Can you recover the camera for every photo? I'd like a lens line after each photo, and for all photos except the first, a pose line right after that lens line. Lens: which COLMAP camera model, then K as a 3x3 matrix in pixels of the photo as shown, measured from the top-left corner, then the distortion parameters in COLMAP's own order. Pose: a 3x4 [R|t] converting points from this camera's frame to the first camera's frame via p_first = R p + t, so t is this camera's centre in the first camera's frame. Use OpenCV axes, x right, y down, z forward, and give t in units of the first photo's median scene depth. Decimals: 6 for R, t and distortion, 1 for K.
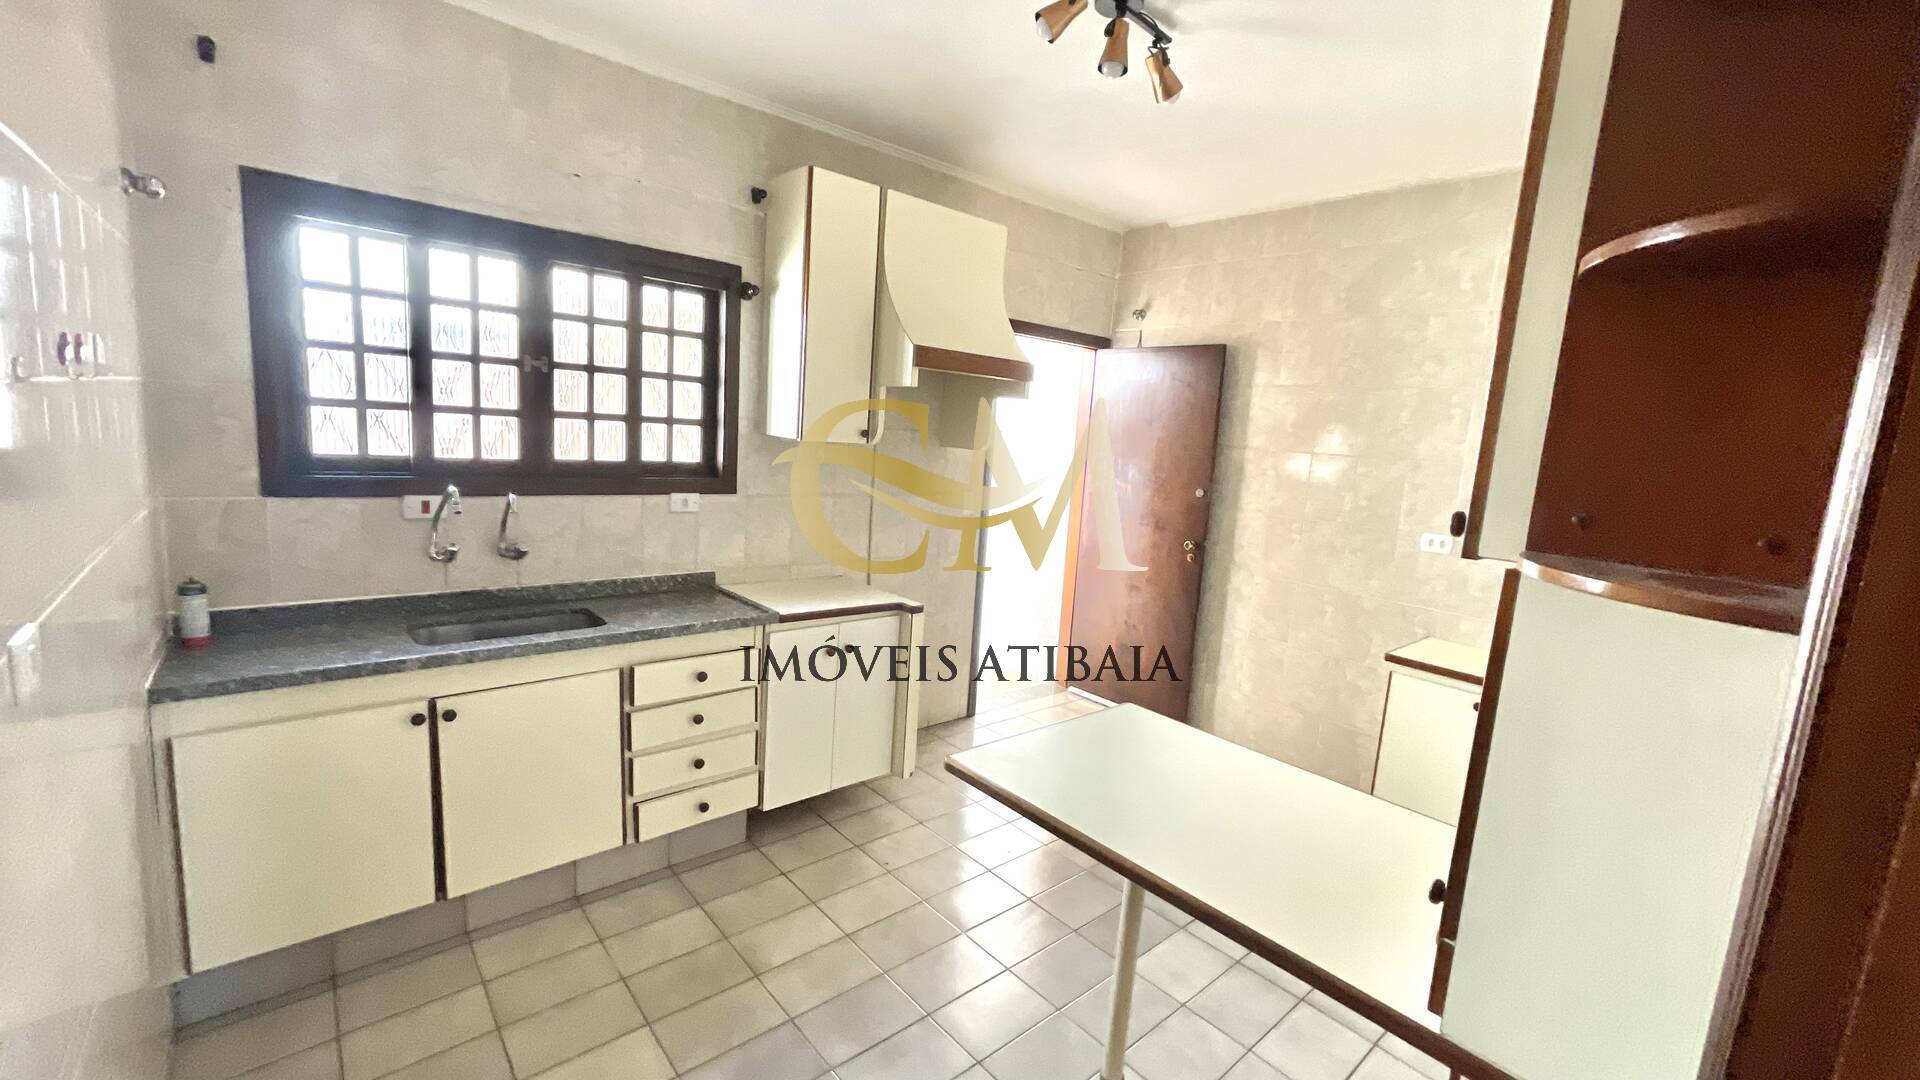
lens RADIAL K [[770.0, 0, 964.2], [0, 770.0, 537.5], [0, 0, 1]] dist [-0.000684, 0.000005]
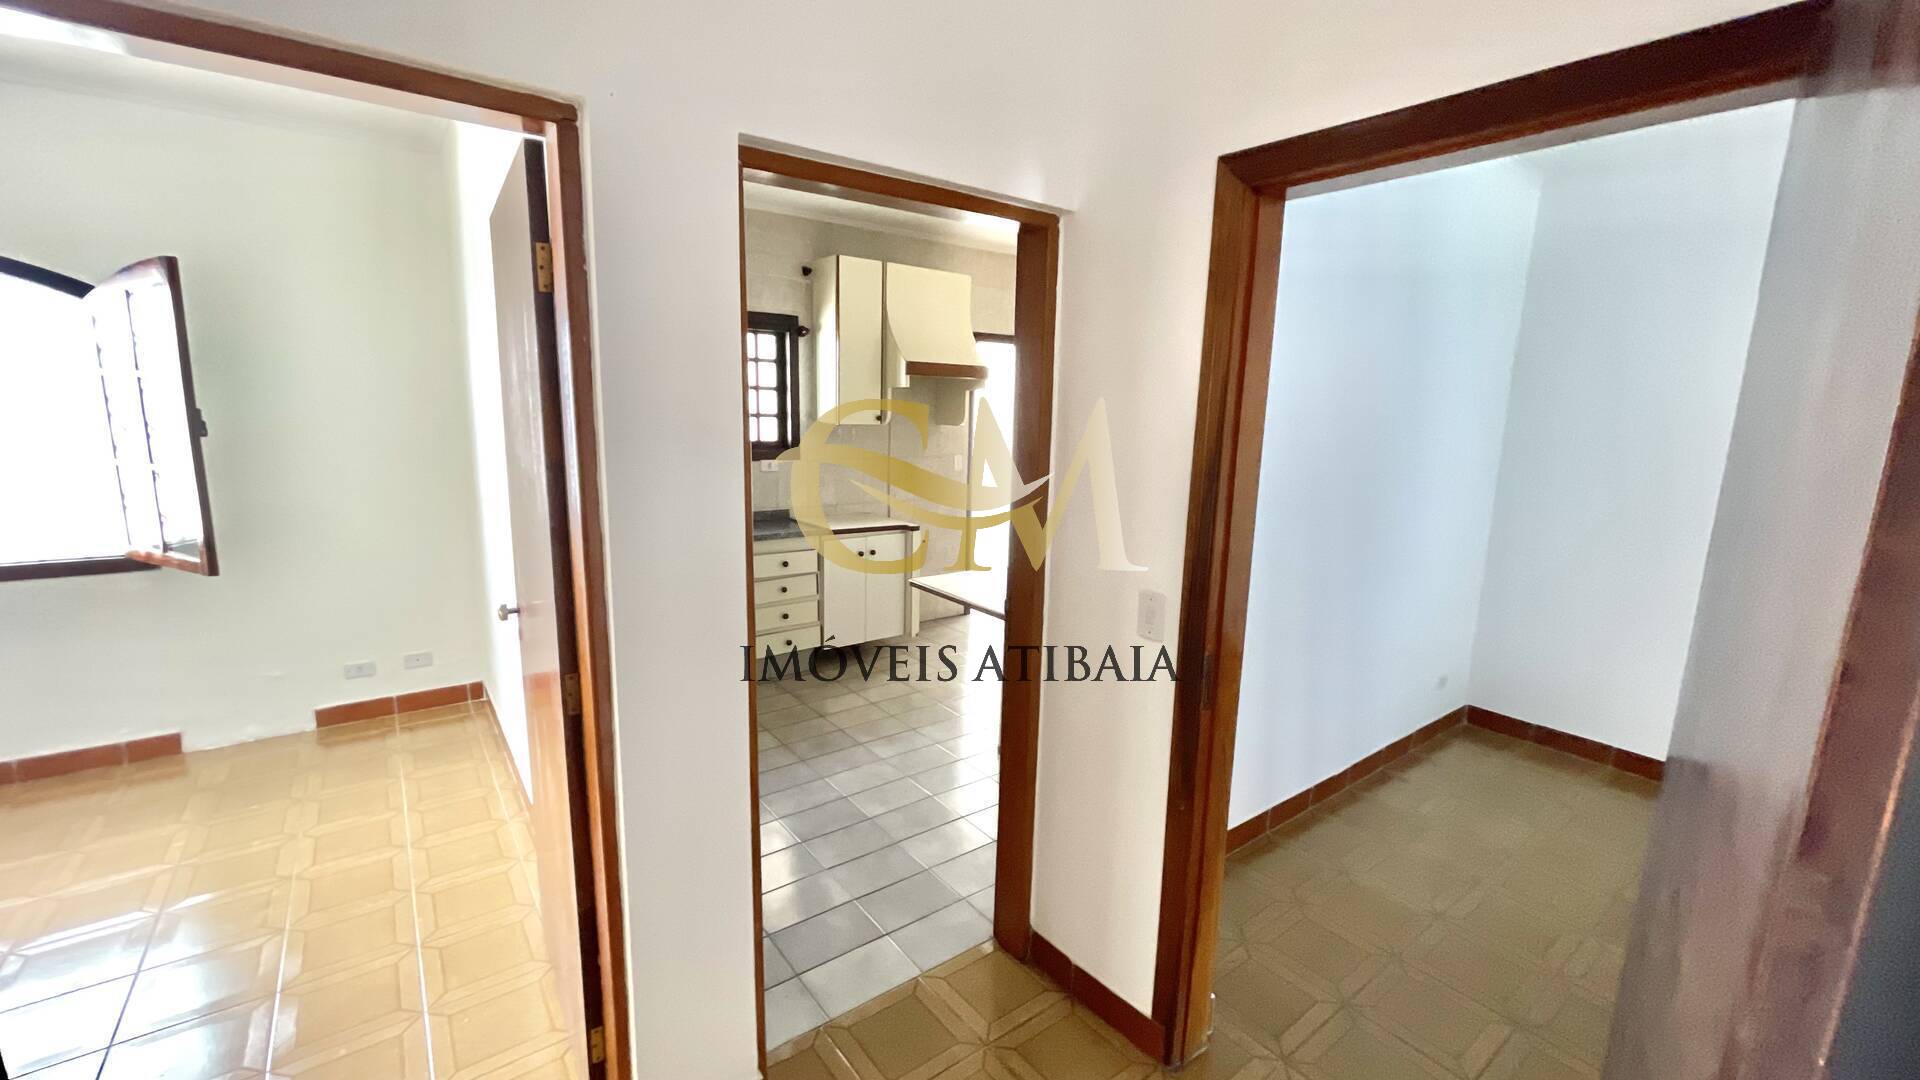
lens RADIAL K [[770.0, 0, 960.5], [0, 770.0, 536.6], [0, 0, 1]] dist [-0.000684, 0.000005]
pose [[0.996667, -0.029403, -0.076098, 0.153739], [0.031705, 0.999070, 0.029214, 0.068093], [0.075168, -0.031529, 0.996672, -0.578068]]
